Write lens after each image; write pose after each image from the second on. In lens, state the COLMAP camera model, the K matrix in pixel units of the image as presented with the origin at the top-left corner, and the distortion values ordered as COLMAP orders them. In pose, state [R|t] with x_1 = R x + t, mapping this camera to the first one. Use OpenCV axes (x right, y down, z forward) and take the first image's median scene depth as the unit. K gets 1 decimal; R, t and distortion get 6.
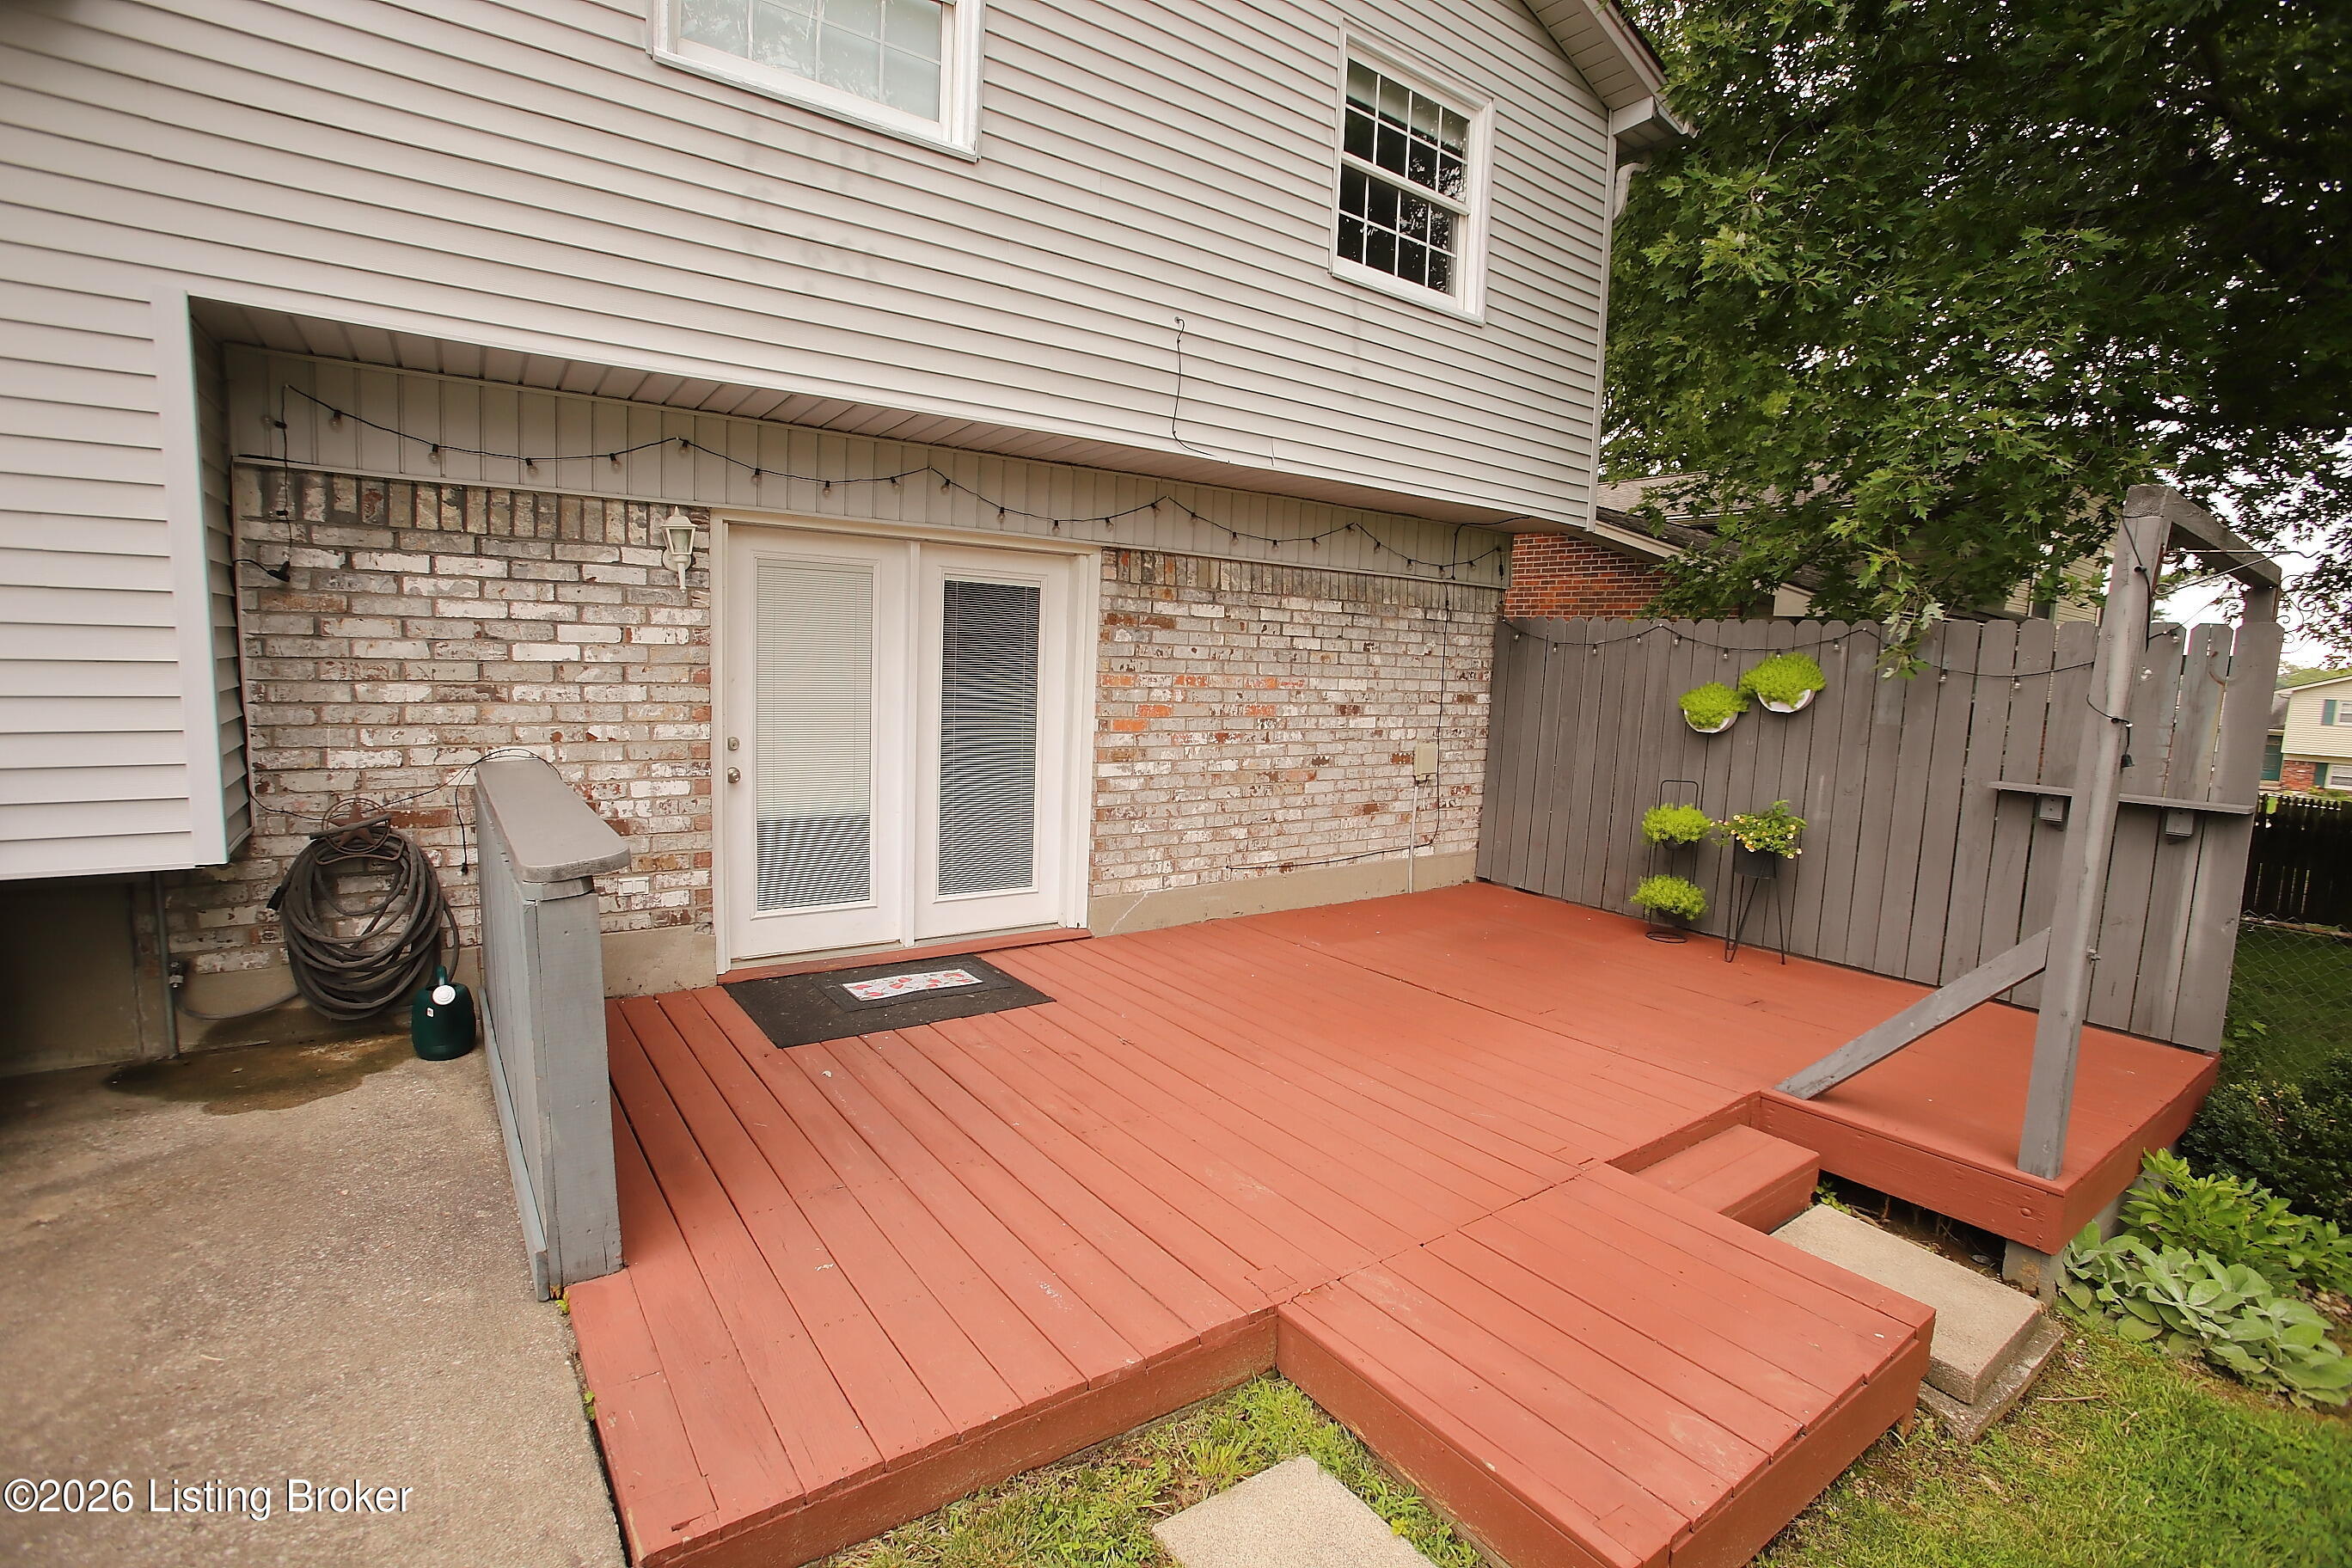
lens RADIAL K [[1064.0, 0, 1176.0], [0, 1064.0, 784.0], [0, 0, 1]] dist [-0.057169, -0.000038]
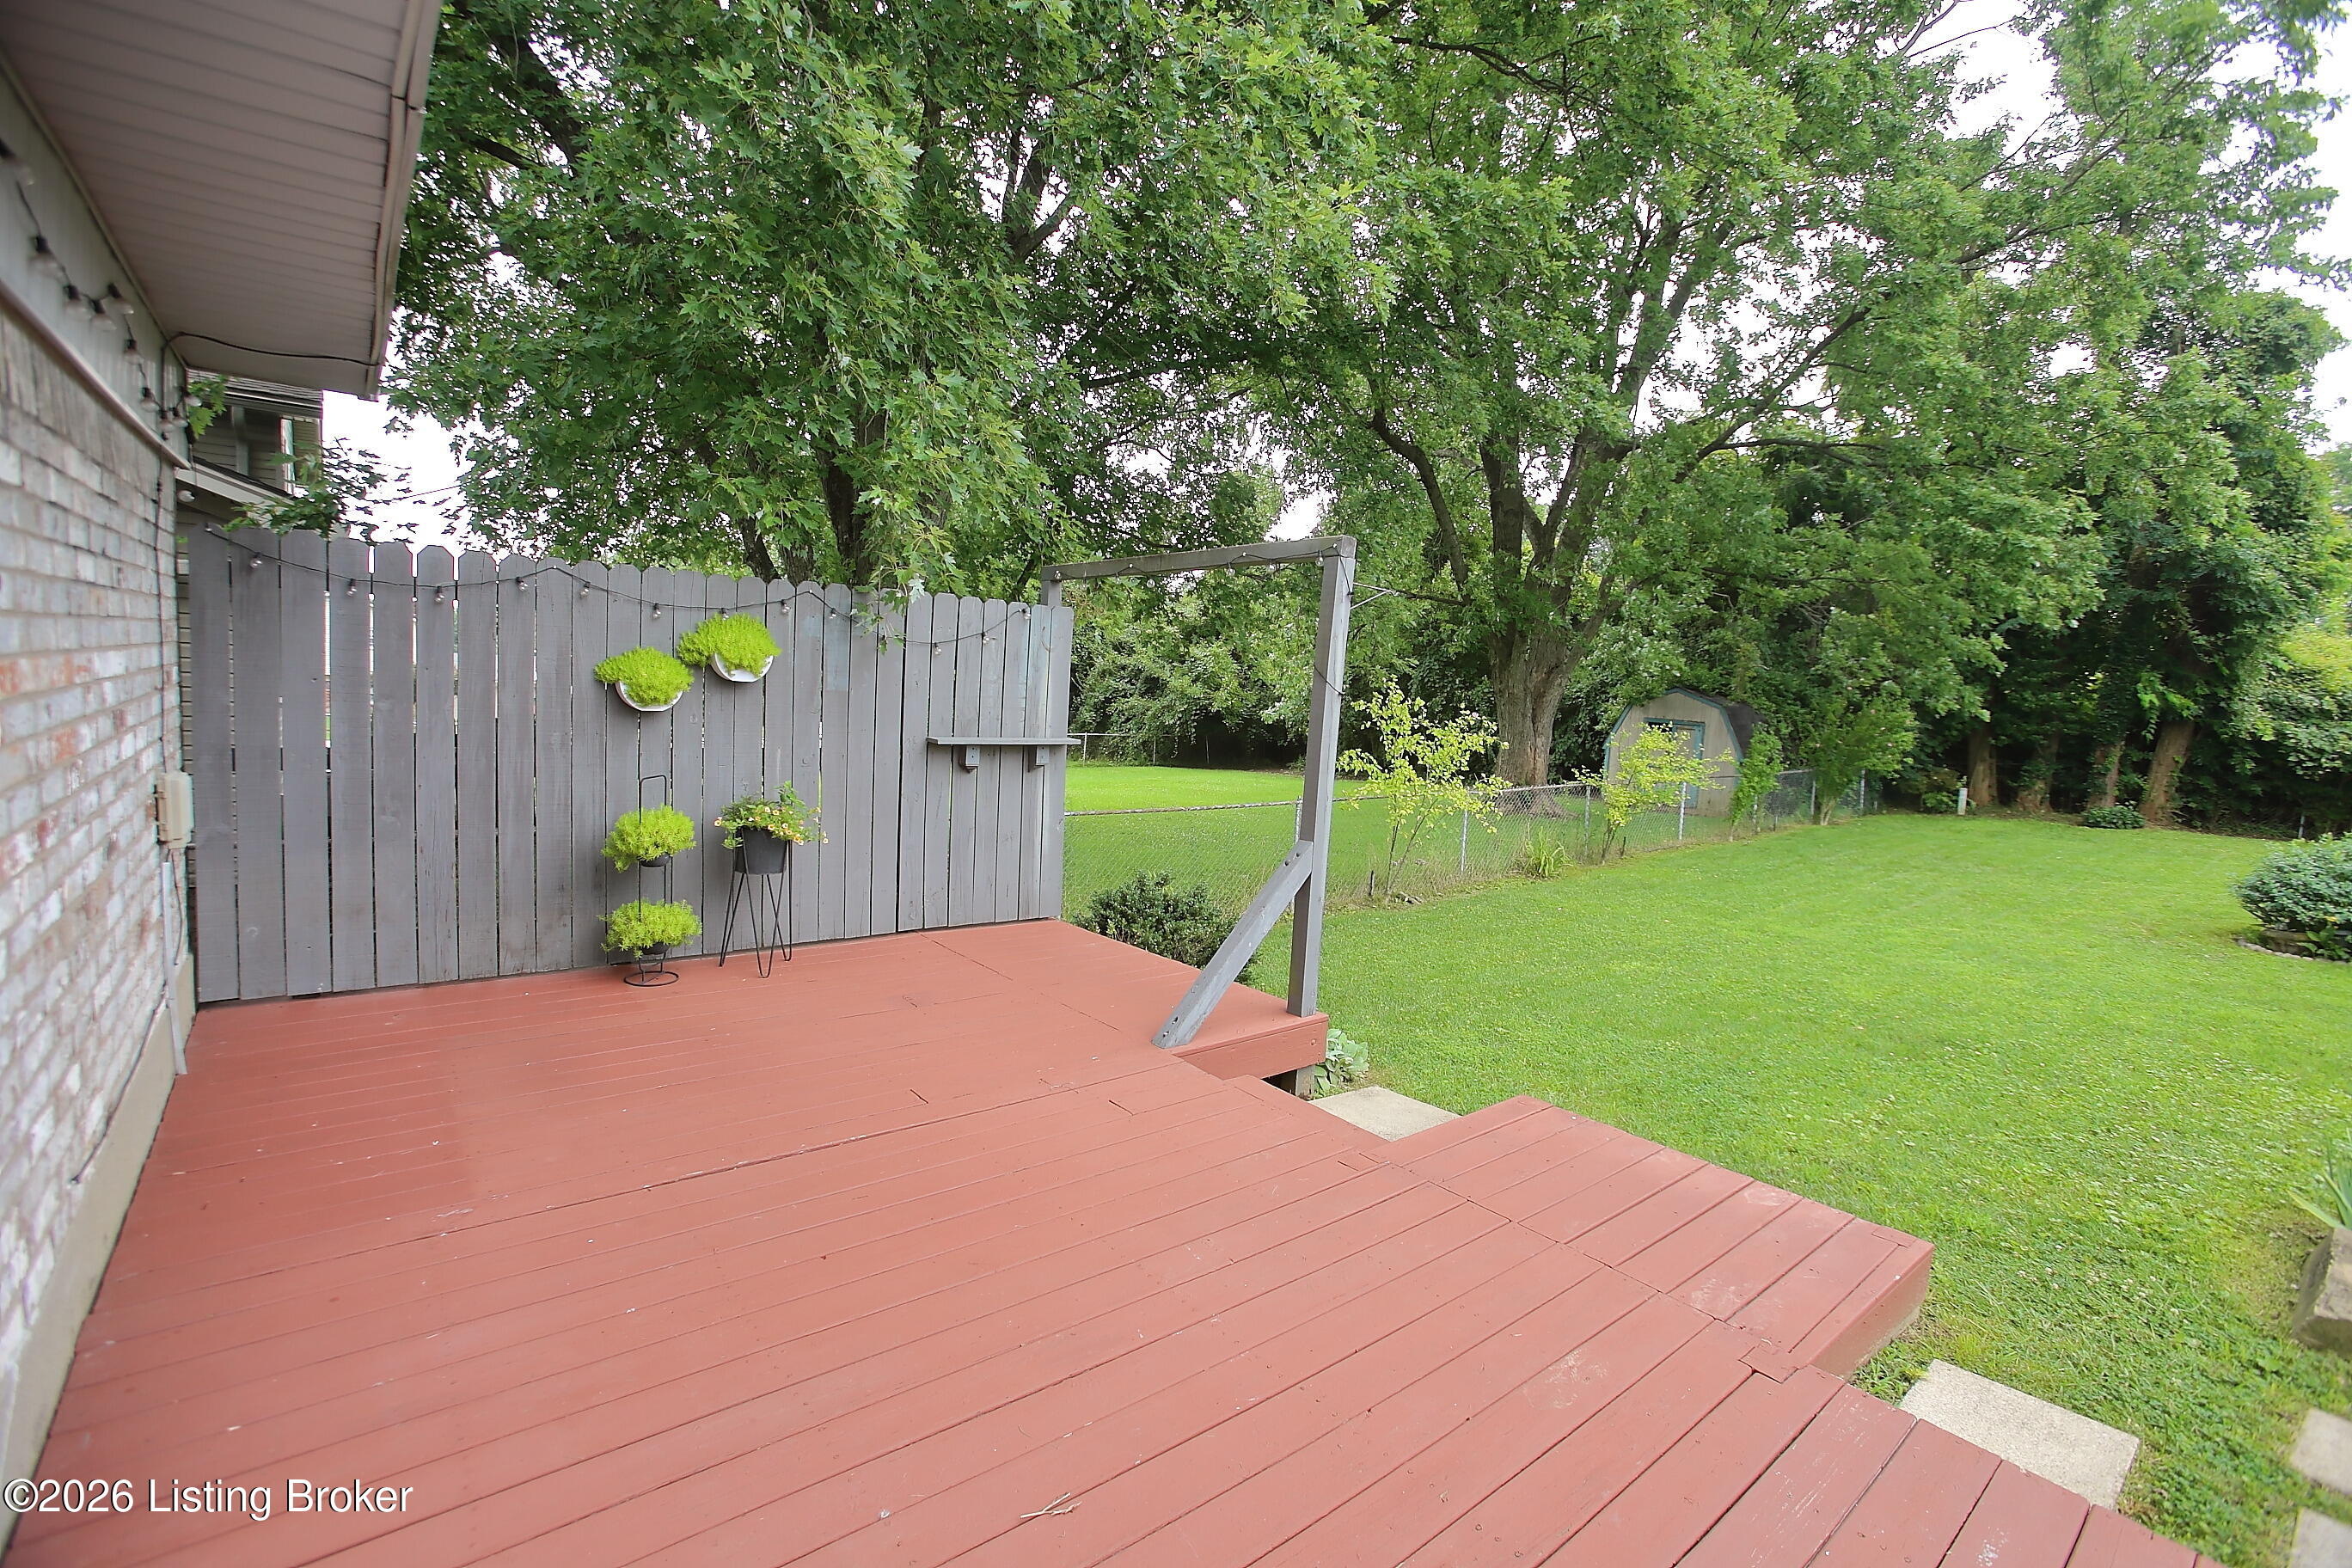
lens RADIAL K [[1064.0, 0, 1176.0], [0, 1064.0, 784.0], [0, 0, 1]] dist [-0.057169, -0.000038]
pose [[-0.053561, -0.138277, 0.988944, -0.326449], [0.062052, 0.987991, 0.141504, -0.089427], [-0.996635, 0.068945, -0.044338, 0.704213]]
